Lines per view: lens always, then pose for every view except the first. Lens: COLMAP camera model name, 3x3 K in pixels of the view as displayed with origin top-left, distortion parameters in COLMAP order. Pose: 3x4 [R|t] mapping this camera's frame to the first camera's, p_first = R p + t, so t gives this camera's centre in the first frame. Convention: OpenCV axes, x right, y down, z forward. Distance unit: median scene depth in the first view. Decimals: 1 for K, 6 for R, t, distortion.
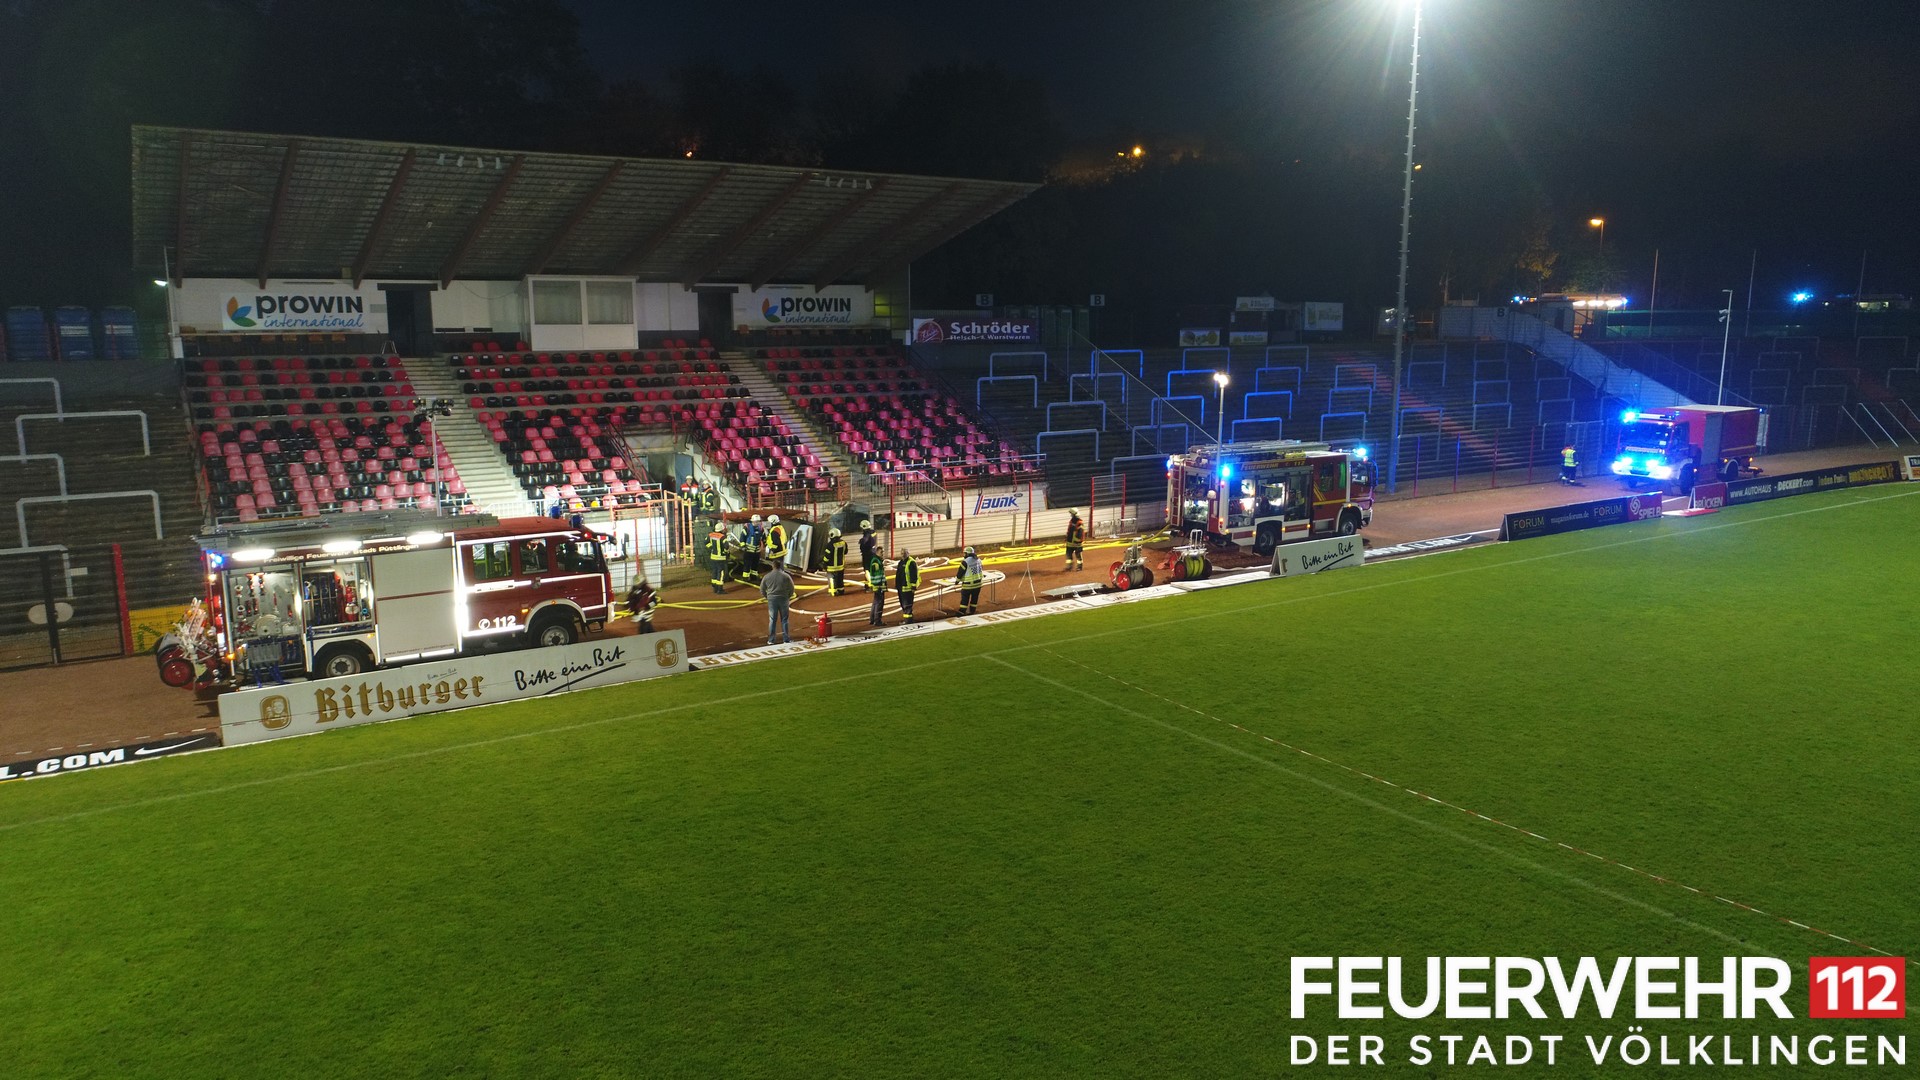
lens RADIAL K [[1291.7, 0, 957.8], [0, 1291.7, 544.4], [0, 0, 1]] dist [0.004040, -0.001033]
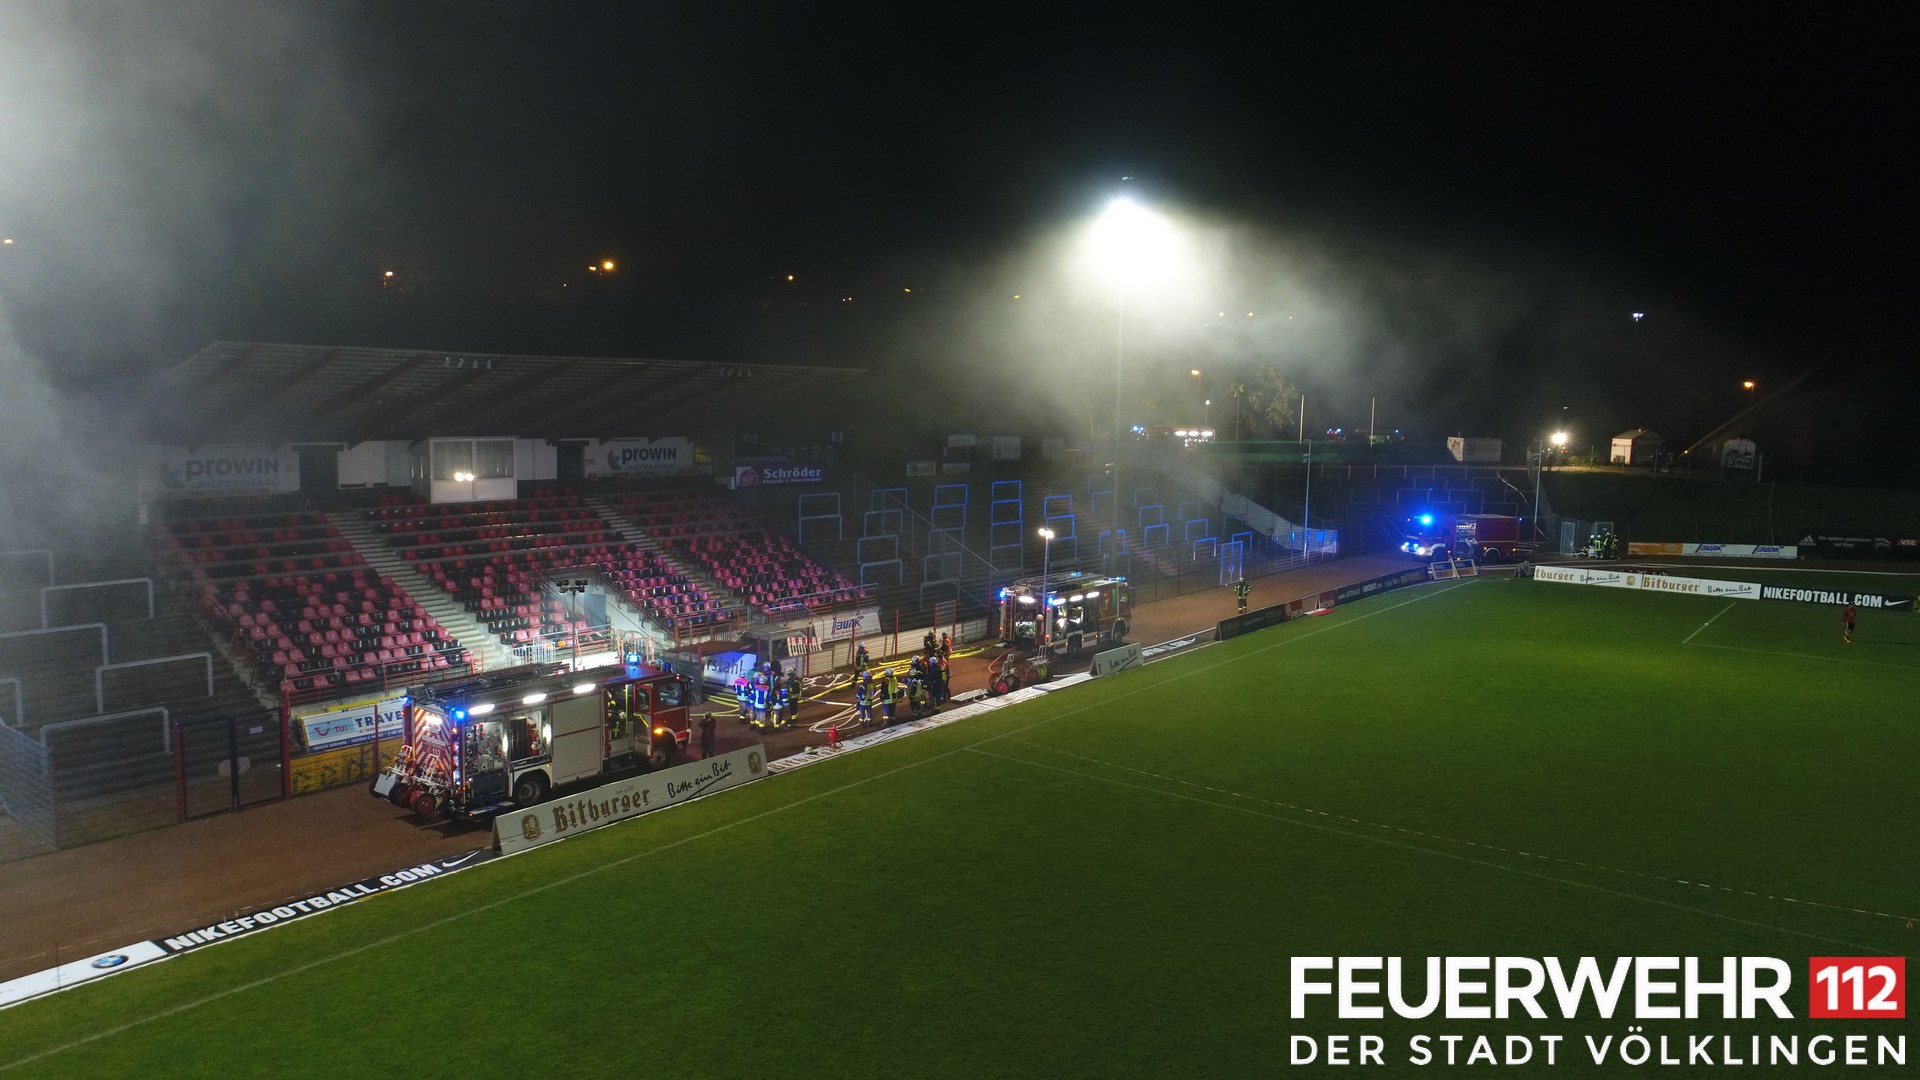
lens RADIAL K [[1291.7, 0, 957.9], [0, 1291.7, 546.8], [0, 0, 1]] dist [0.004040, -0.001033]
pose [[0.945893, -0.017746, 0.323993, -0.302462], [0.037174, 0.997856, -0.053873, -0.040255], [-0.322342, 0.063002, 0.944524, -0.239909]]
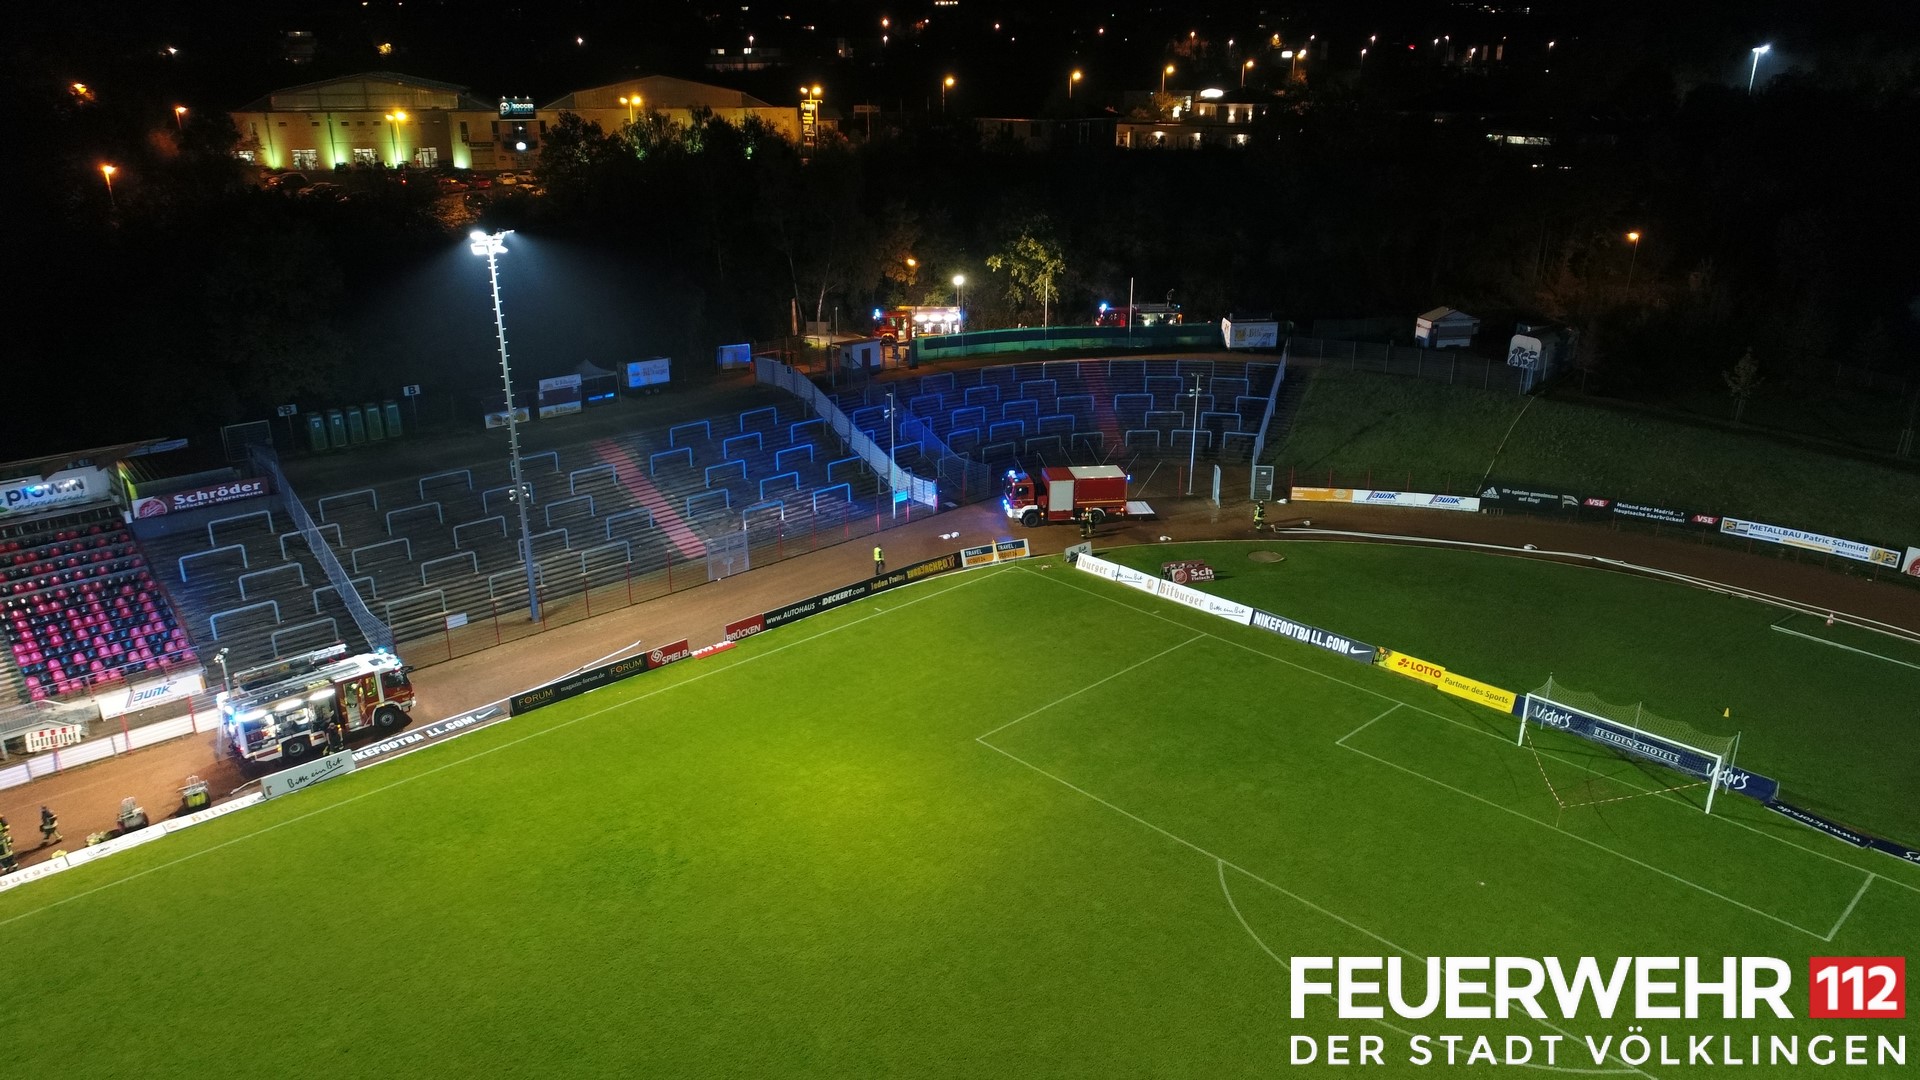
lens RADIAL K [[1291.7, 0, 956.8], [0, 1291.7, 549.6], [0, 0, 1]] dist [0.004040, -0.001033]
pose [[0.984705, -0.062025, 0.162817, 0.702829], [0.033005, 0.983974, 0.175233, -0.421654], [-0.171076, -0.167179, 0.970971, -0.423987]]
